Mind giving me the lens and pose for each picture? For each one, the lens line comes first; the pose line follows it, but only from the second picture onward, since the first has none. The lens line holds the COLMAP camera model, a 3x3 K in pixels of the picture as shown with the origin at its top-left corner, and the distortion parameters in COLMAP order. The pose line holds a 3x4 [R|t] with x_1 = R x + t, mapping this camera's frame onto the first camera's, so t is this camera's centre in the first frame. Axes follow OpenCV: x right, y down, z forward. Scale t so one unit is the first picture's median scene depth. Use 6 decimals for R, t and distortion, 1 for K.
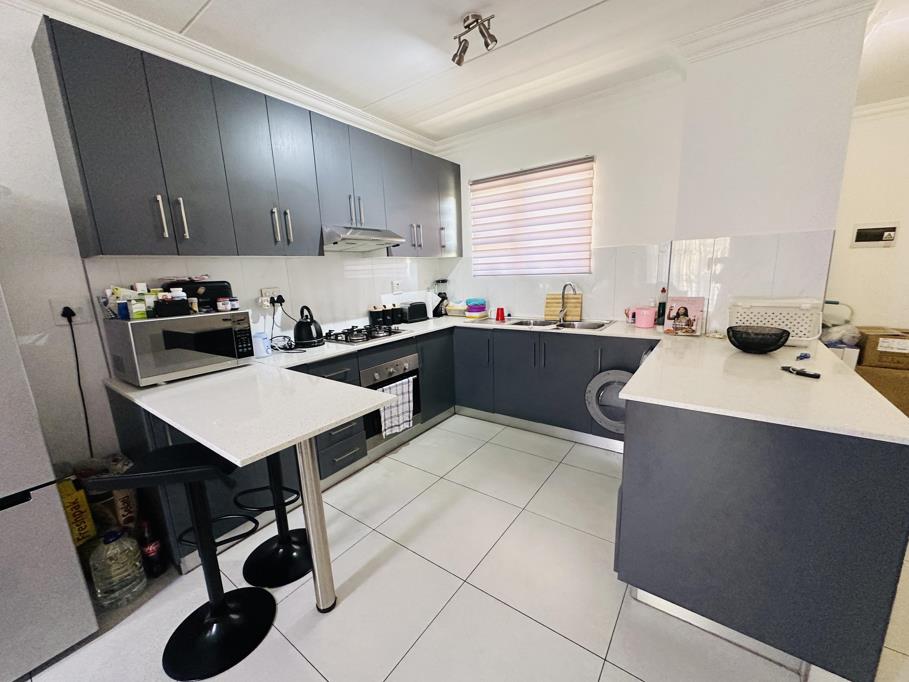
lens RADIAL K [[366.3, 0, 457.4], [0, 366.3, 341.1], [0, 0, 1]] dist [-0.003088, 0.001653]
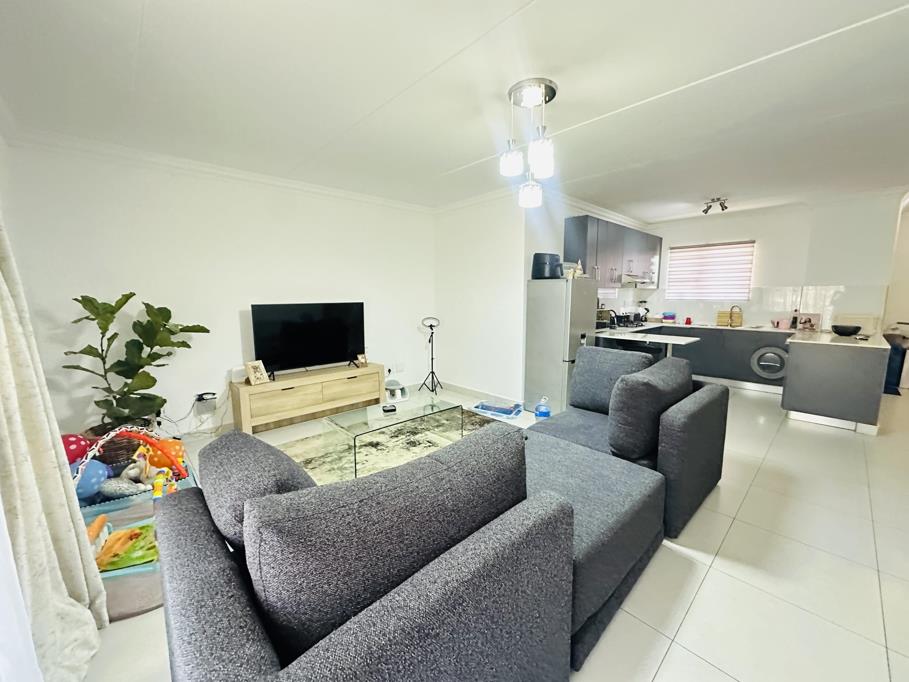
lens RADIAL K [[366.3, 0, 456.0], [0, 366.3, 341.7], [0, 0, 1]] dist [-0.003088, 0.001653]
pose [[0.980247, 0.060586, -0.188267, -0.771585], [-0.070801, 0.996334, -0.048013, 0.229563], [0.184668, 0.060394, 0.980944, -1.141846]]
